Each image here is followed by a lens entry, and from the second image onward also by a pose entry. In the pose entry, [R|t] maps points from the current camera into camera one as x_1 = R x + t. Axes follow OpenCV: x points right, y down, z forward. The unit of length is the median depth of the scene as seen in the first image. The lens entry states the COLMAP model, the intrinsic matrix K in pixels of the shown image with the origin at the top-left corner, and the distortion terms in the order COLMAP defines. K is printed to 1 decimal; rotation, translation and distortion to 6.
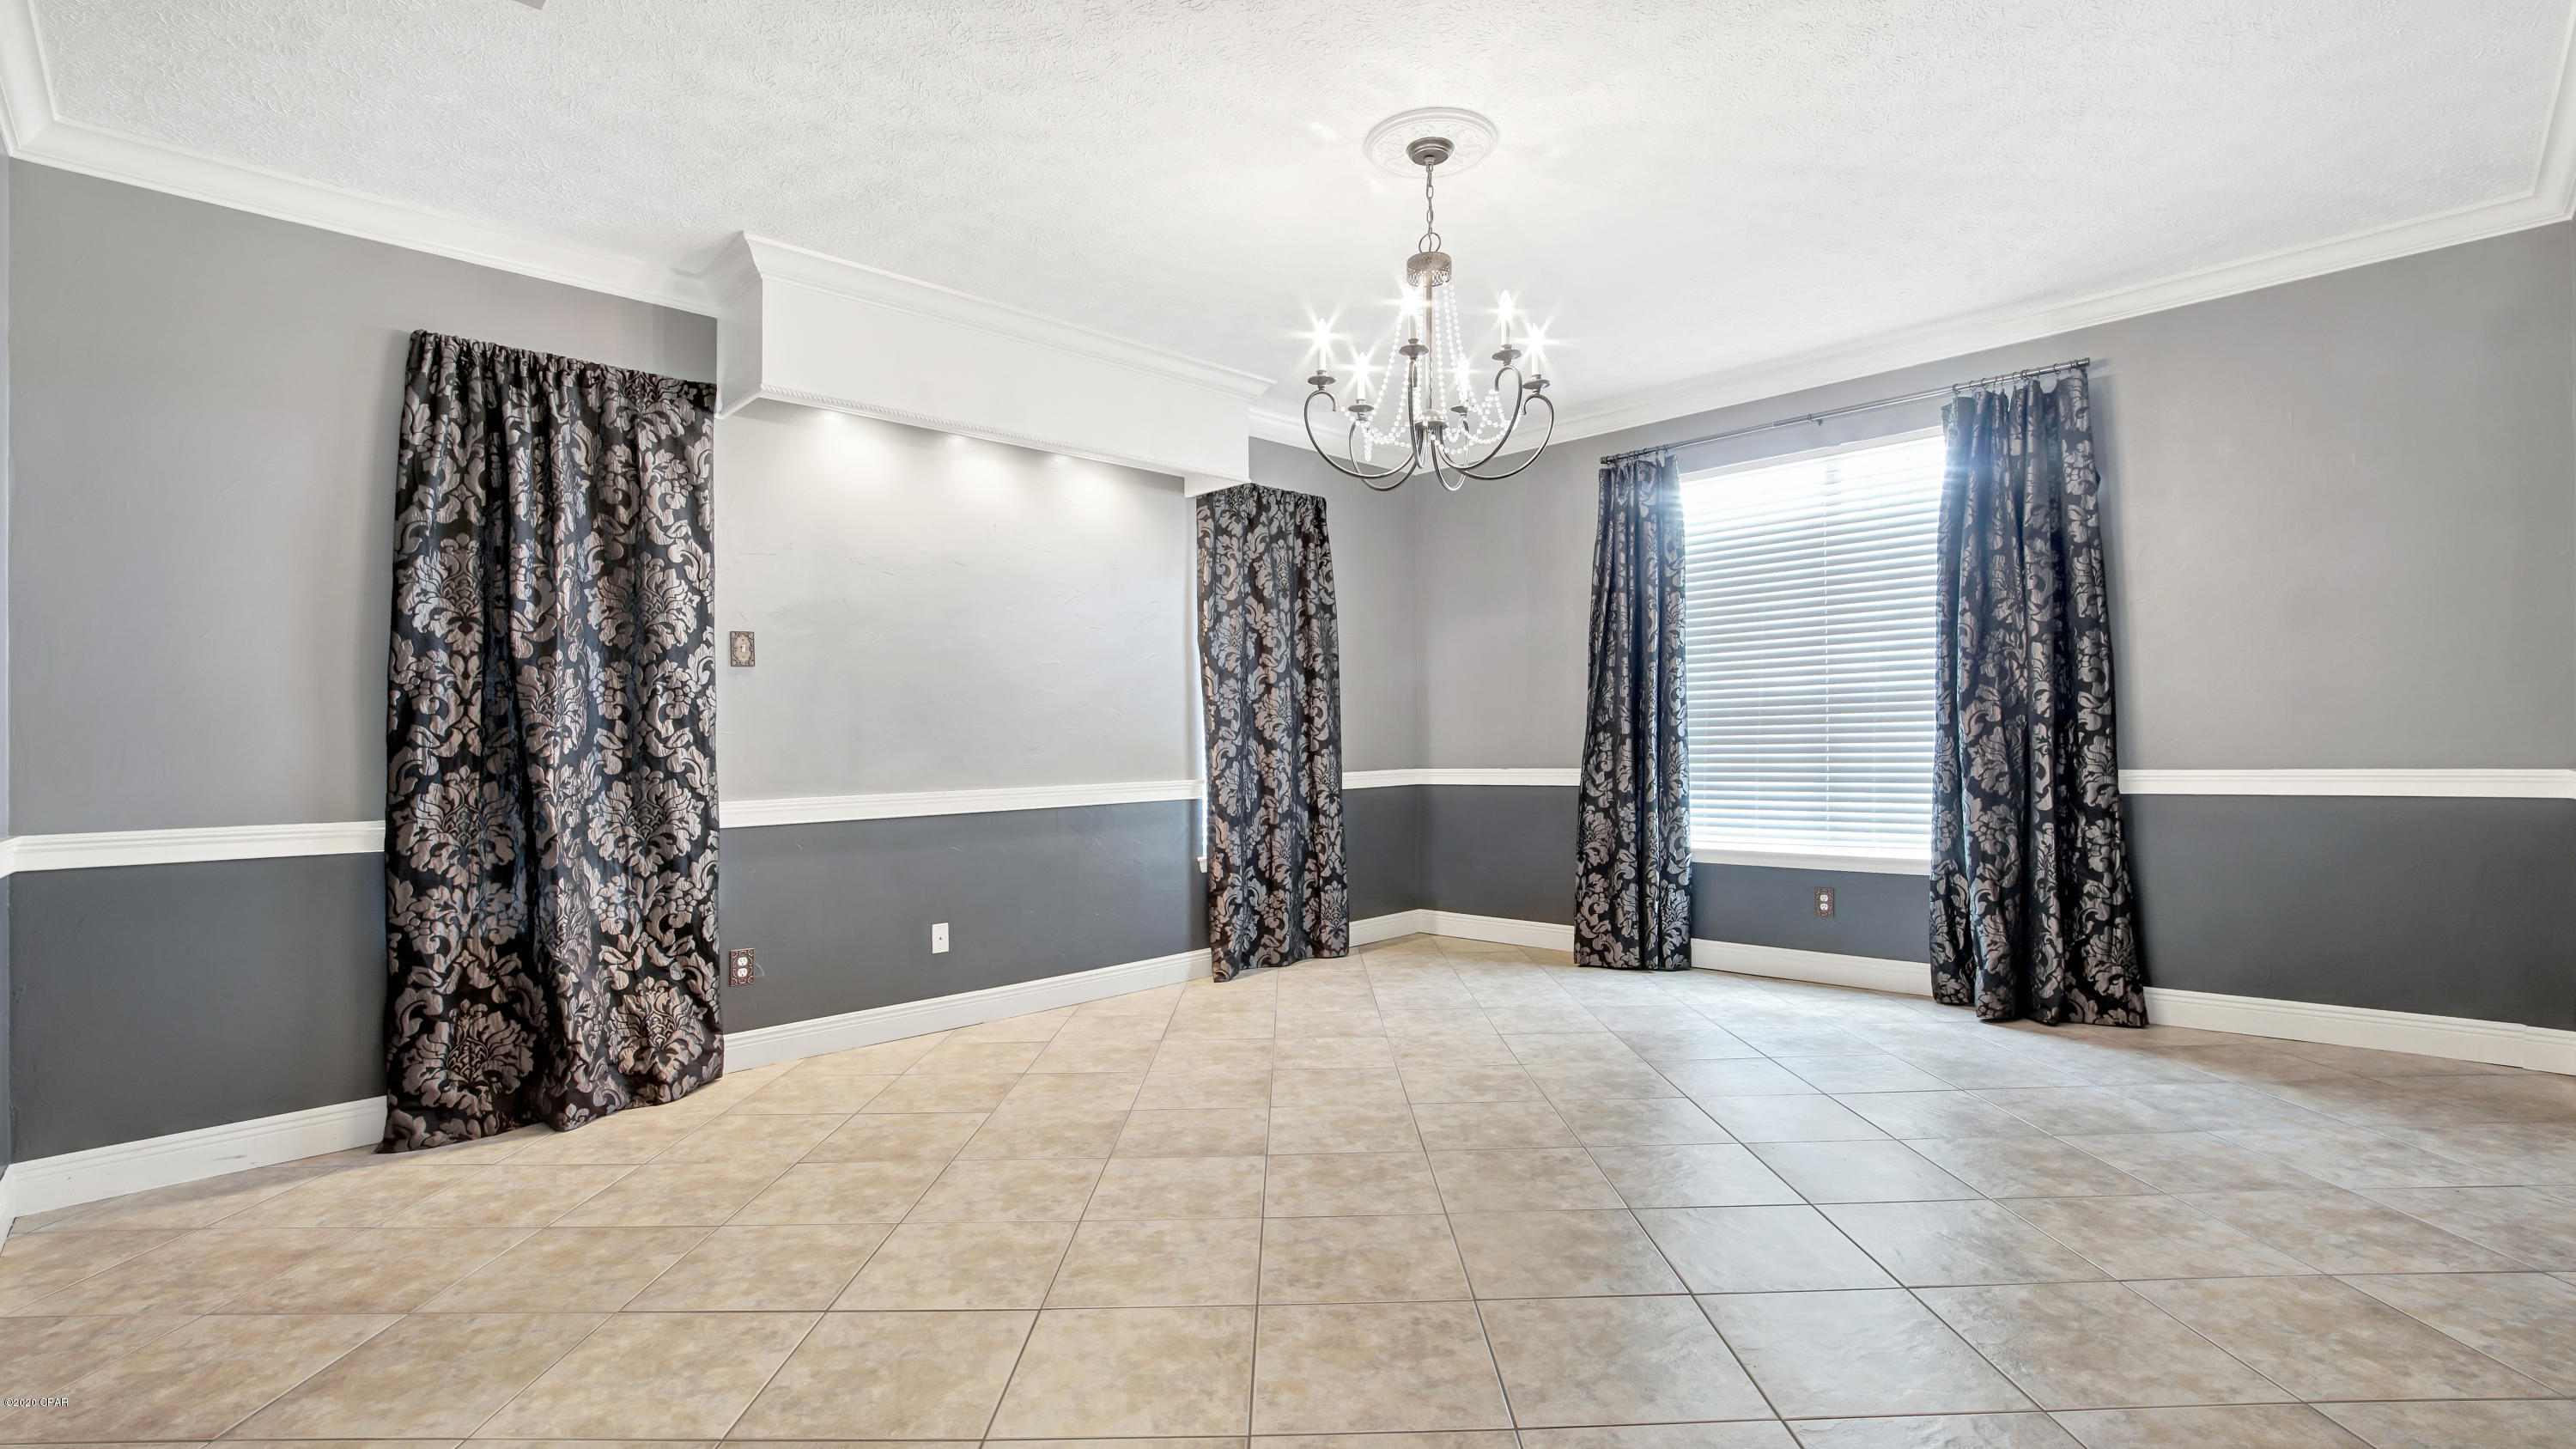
lens RADIAL K [[1190.7, 0, 1293.2], [0, 1190.7, 769.0], [0, 0, 1]] dist [-0.049735, 0.013389]
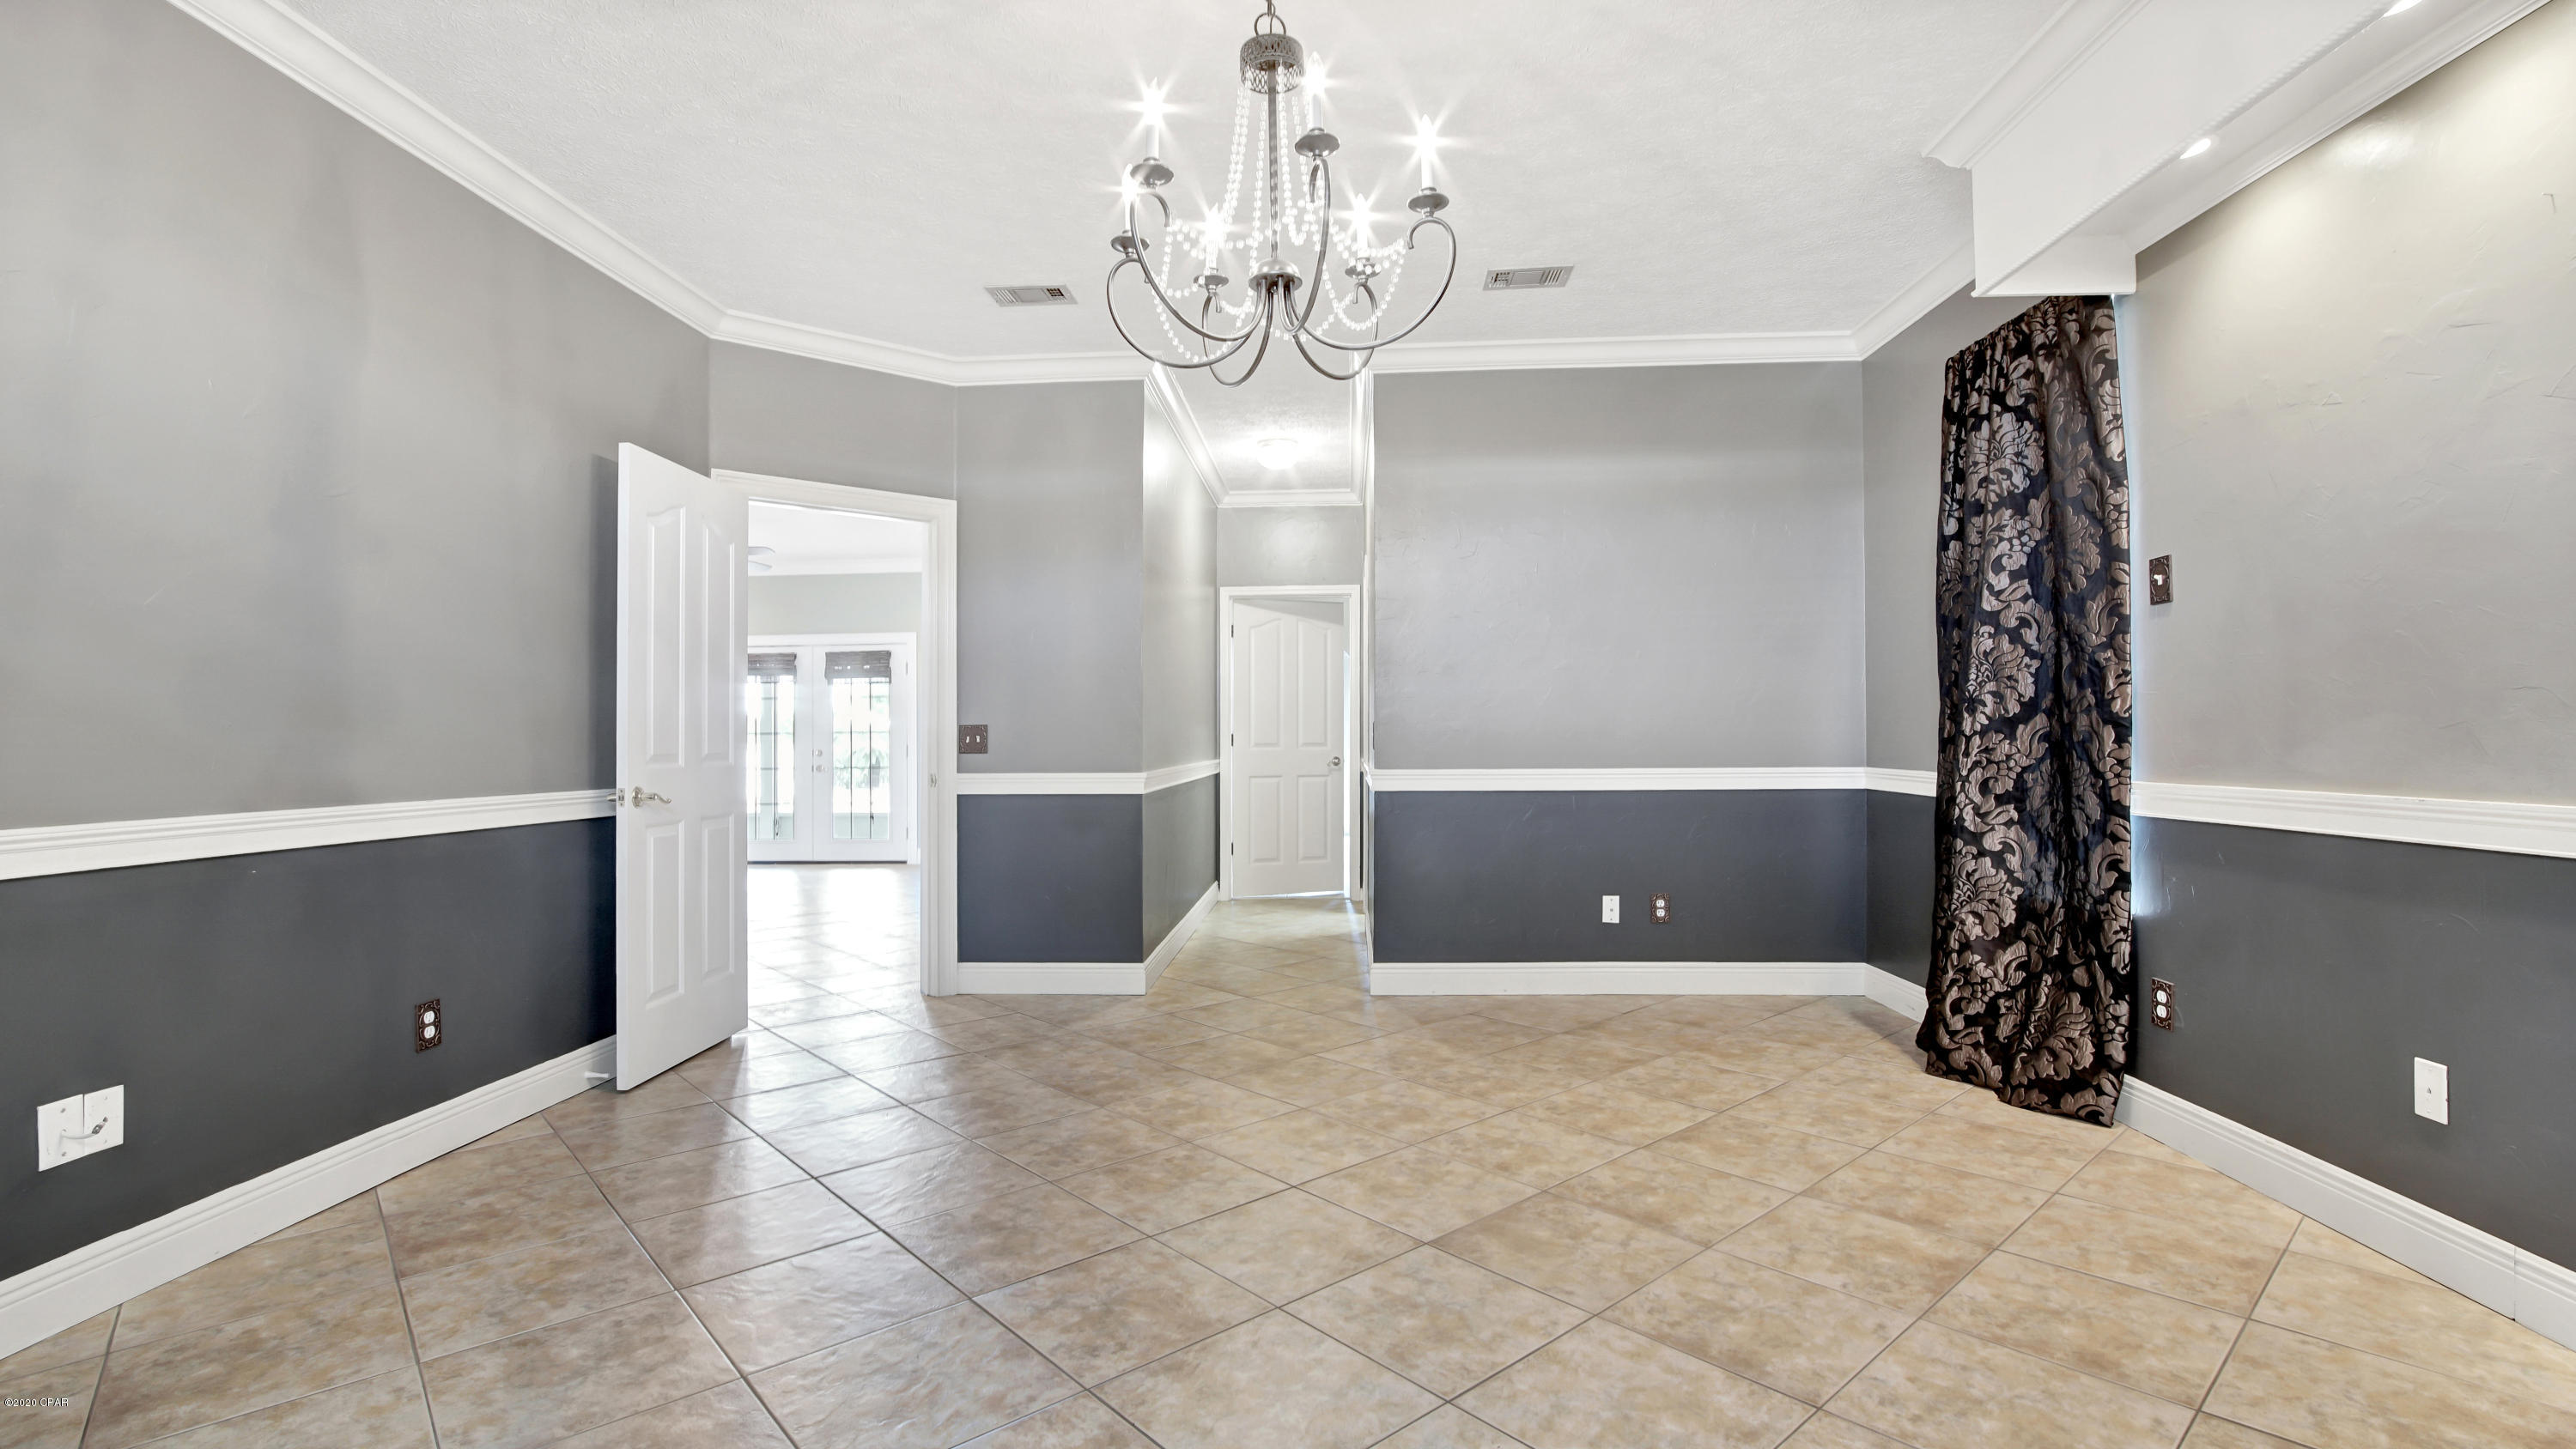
lens RADIAL K [[1198.5, 0, 1291.4], [0, 1198.5, 691.4], [0, 0, 1]] dist [-0.003120, 0.012524]
pose [[-0.754925, 0.010055, -0.655734, 0.578455], [0.022259, 0.999699, -0.010296, -0.045600], [0.655433, -0.022368, -0.754922, 1.557070]]
